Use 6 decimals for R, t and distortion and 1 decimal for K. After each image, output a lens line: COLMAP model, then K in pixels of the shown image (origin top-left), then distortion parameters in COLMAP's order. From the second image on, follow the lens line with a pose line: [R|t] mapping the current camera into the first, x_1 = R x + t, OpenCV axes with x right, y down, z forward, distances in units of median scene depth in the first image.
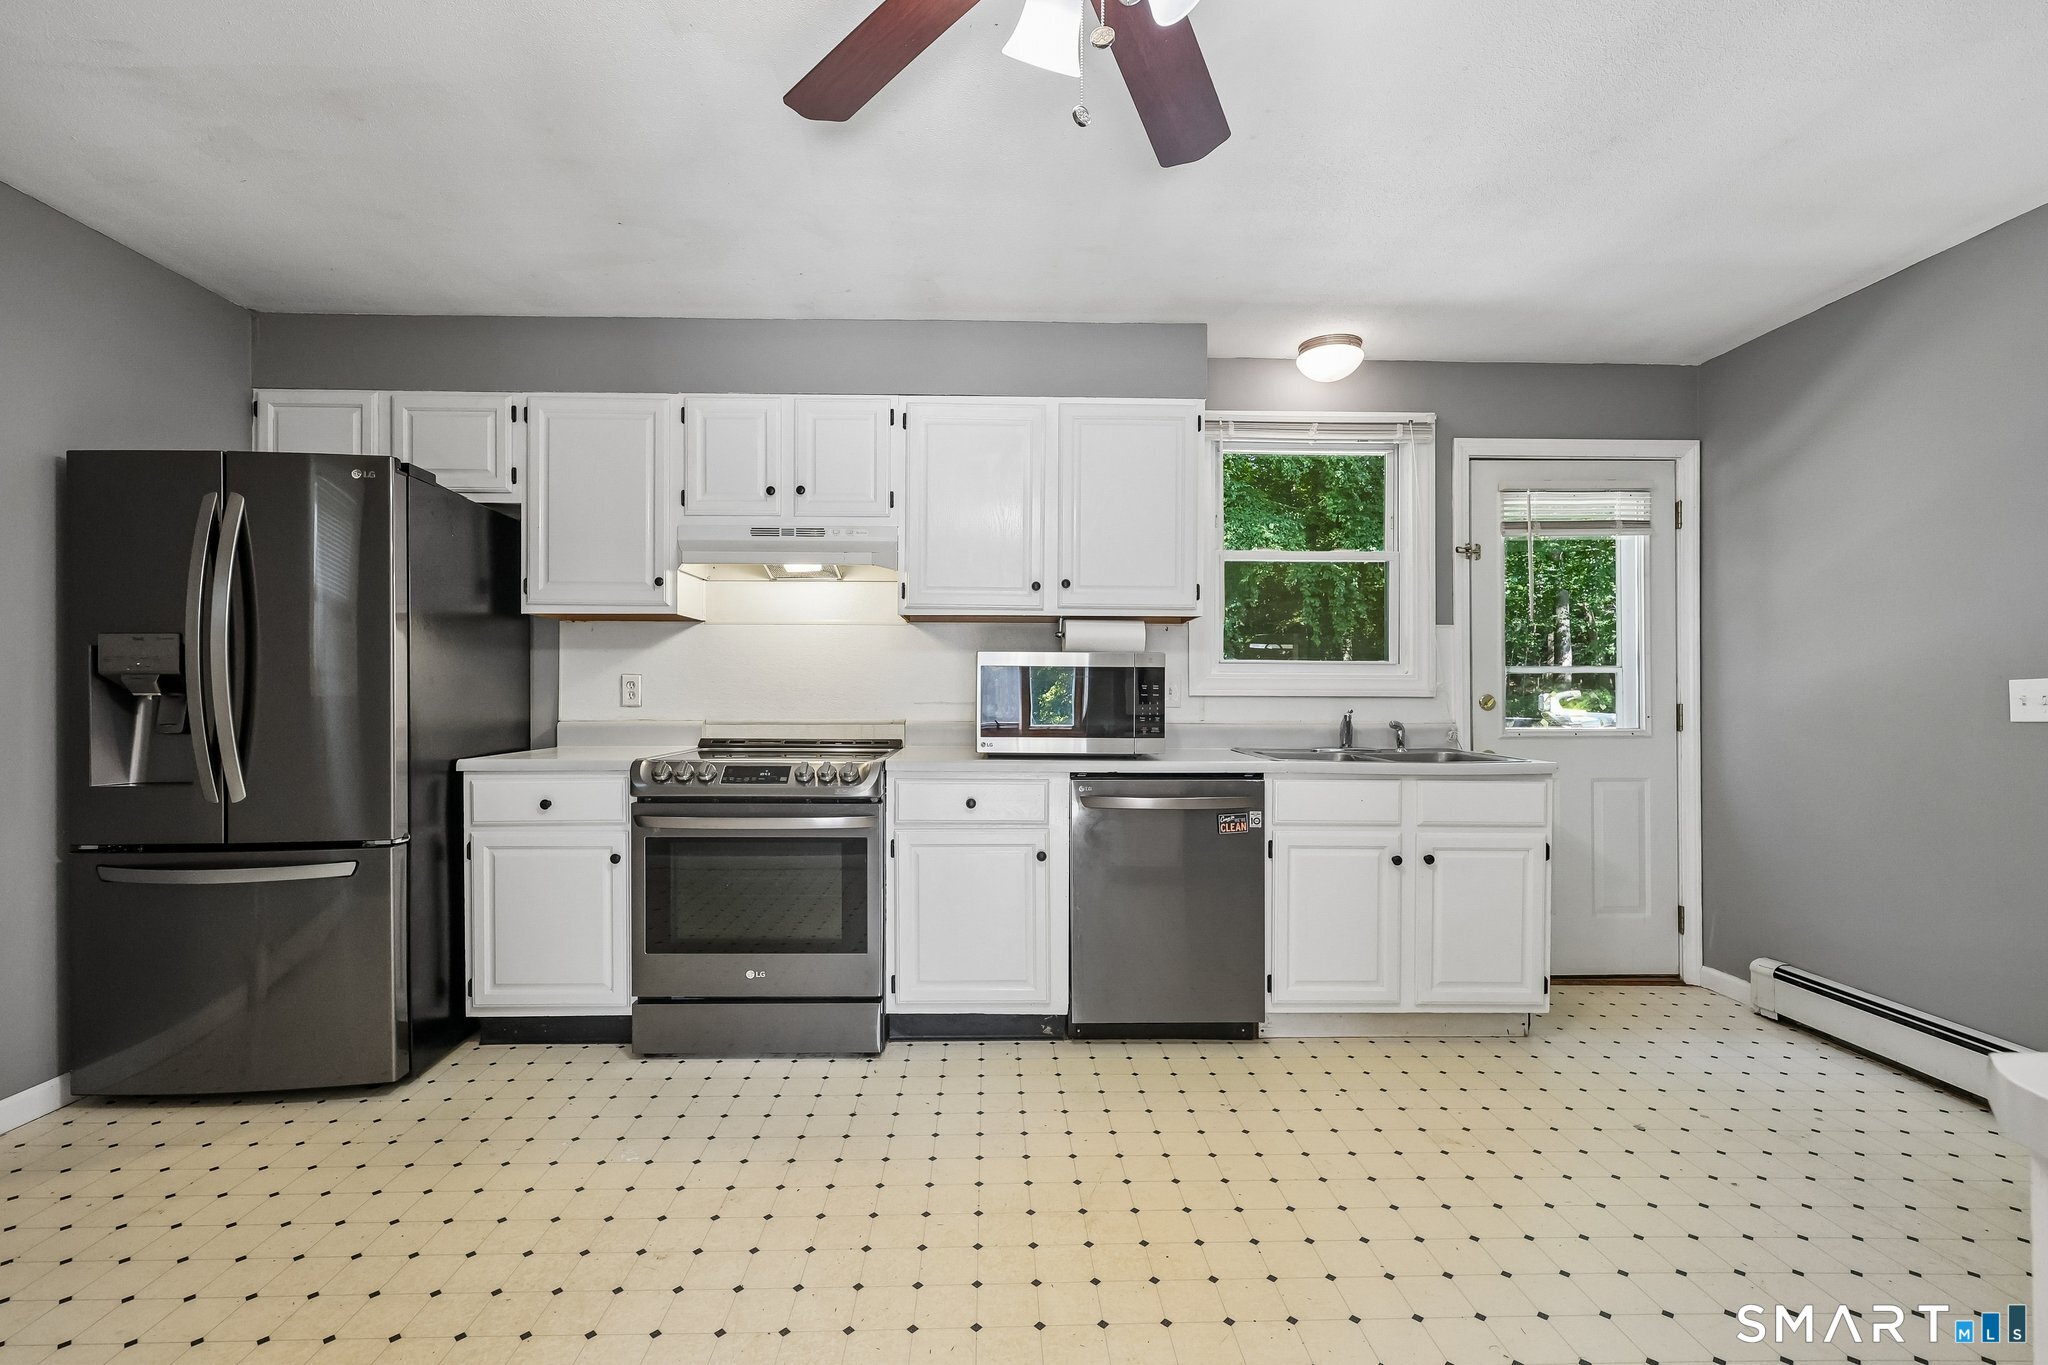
lens RADIAL K [[843.6, 0, 1036.1], [0, 843.6, 691.4], [0, 0, 1]] dist [0.000205, 0.000009]
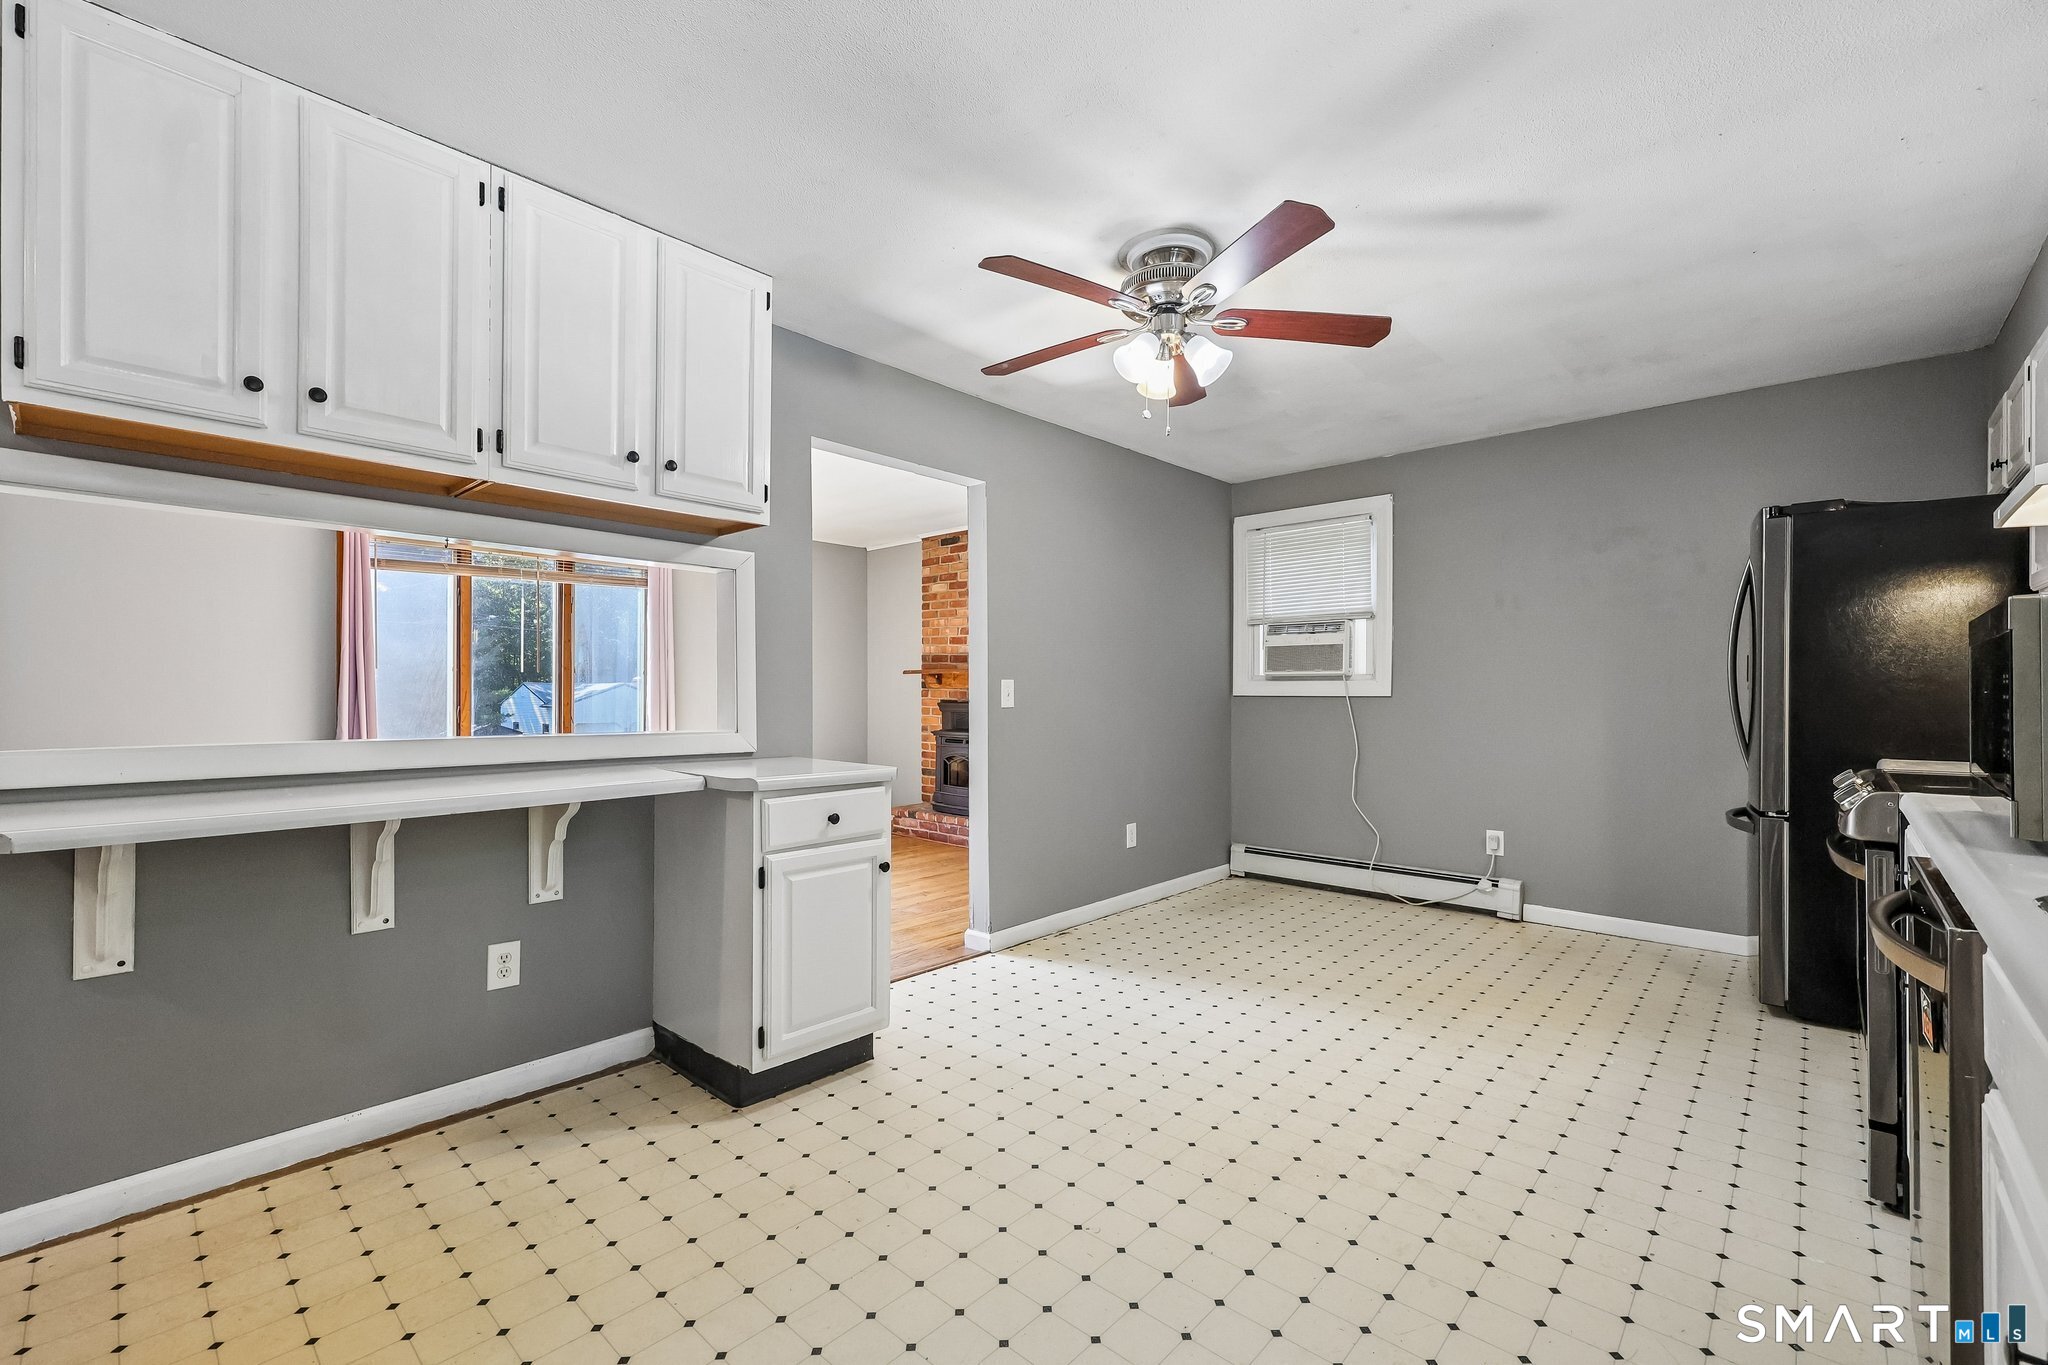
lens RADIAL K [[843.6, 0, 1036.1], [0, 843.6, 691.4], [0, 0, 1]] dist [0.000205, 0.000009]
pose [[-0.692341, -0.001098, -0.721569, 1.043961], [0.004057, 0.999977, -0.005414, -0.008007], [0.721559, -0.006676, -0.692321, 1.247227]]
